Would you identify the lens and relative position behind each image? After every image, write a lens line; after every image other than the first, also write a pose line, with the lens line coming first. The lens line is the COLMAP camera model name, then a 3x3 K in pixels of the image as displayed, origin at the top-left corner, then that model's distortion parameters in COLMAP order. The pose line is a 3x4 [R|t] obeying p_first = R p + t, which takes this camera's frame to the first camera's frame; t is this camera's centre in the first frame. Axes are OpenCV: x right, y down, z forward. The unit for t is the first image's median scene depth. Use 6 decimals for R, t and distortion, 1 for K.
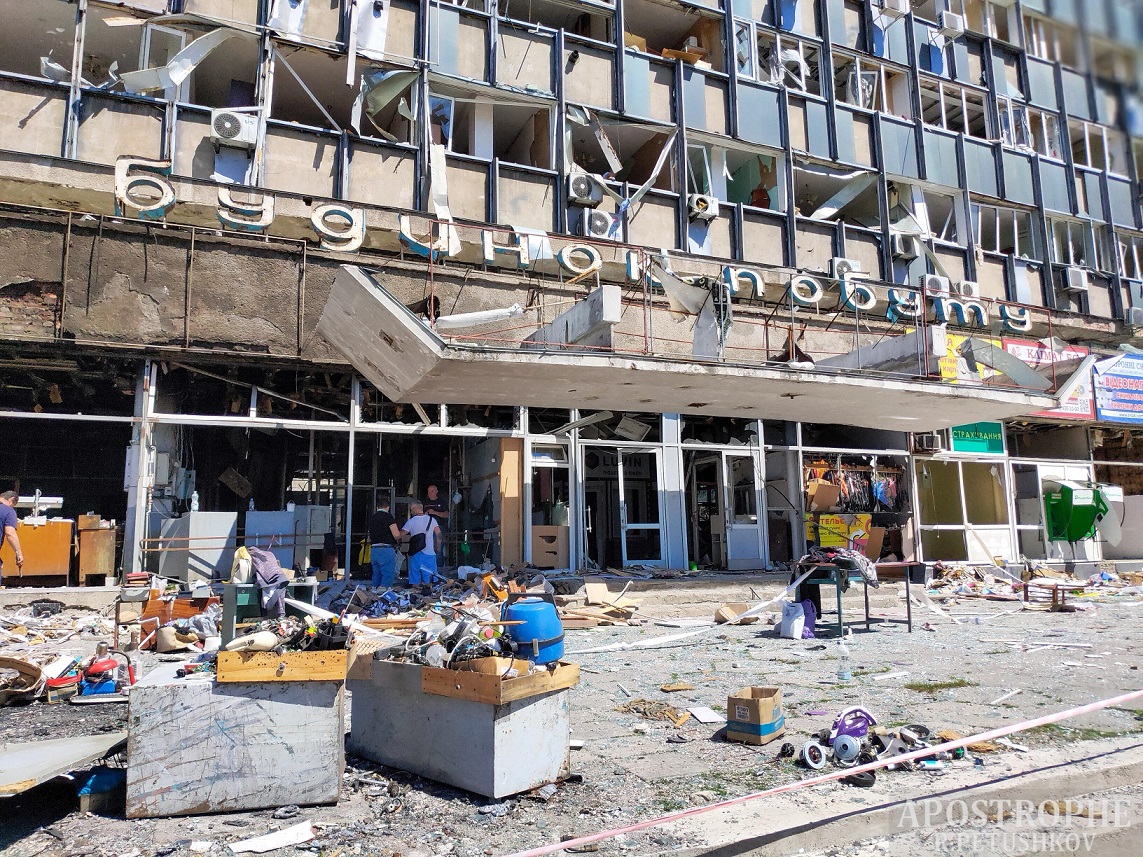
lens RADIAL K [[798.1, 0, 572.4], [0, 798.1, 428.2], [0, 0, 1]] dist [-0.002997, -0.004281]
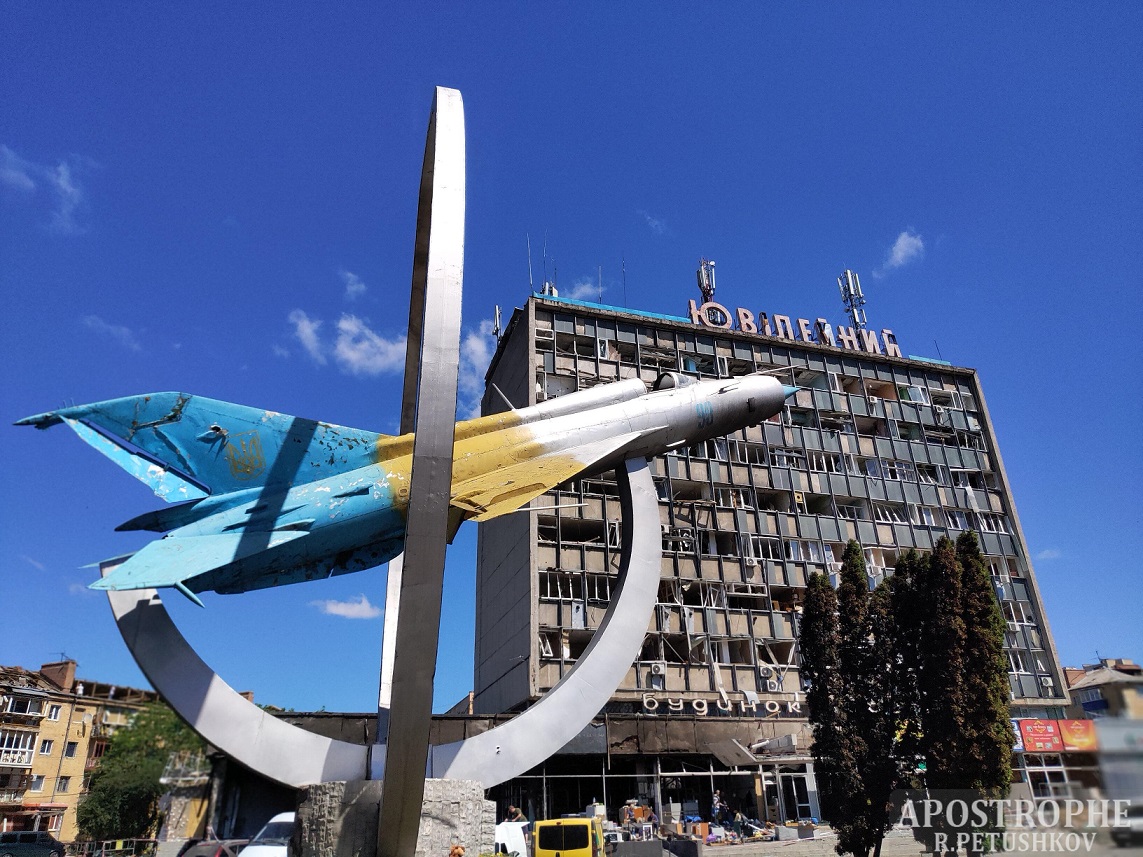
lens RADIAL K [[798.1, 0, 569.6], [0, 798.1, 429.4], [0, 0, 1]] dist [-0.002997, -0.004281]
pose [[0.994603, -0.056107, -0.087269, -0.429808], [0.027570, 0.953845, -0.299030, -0.337606], [0.100019, 0.295010, 0.950245, -2.246602]]
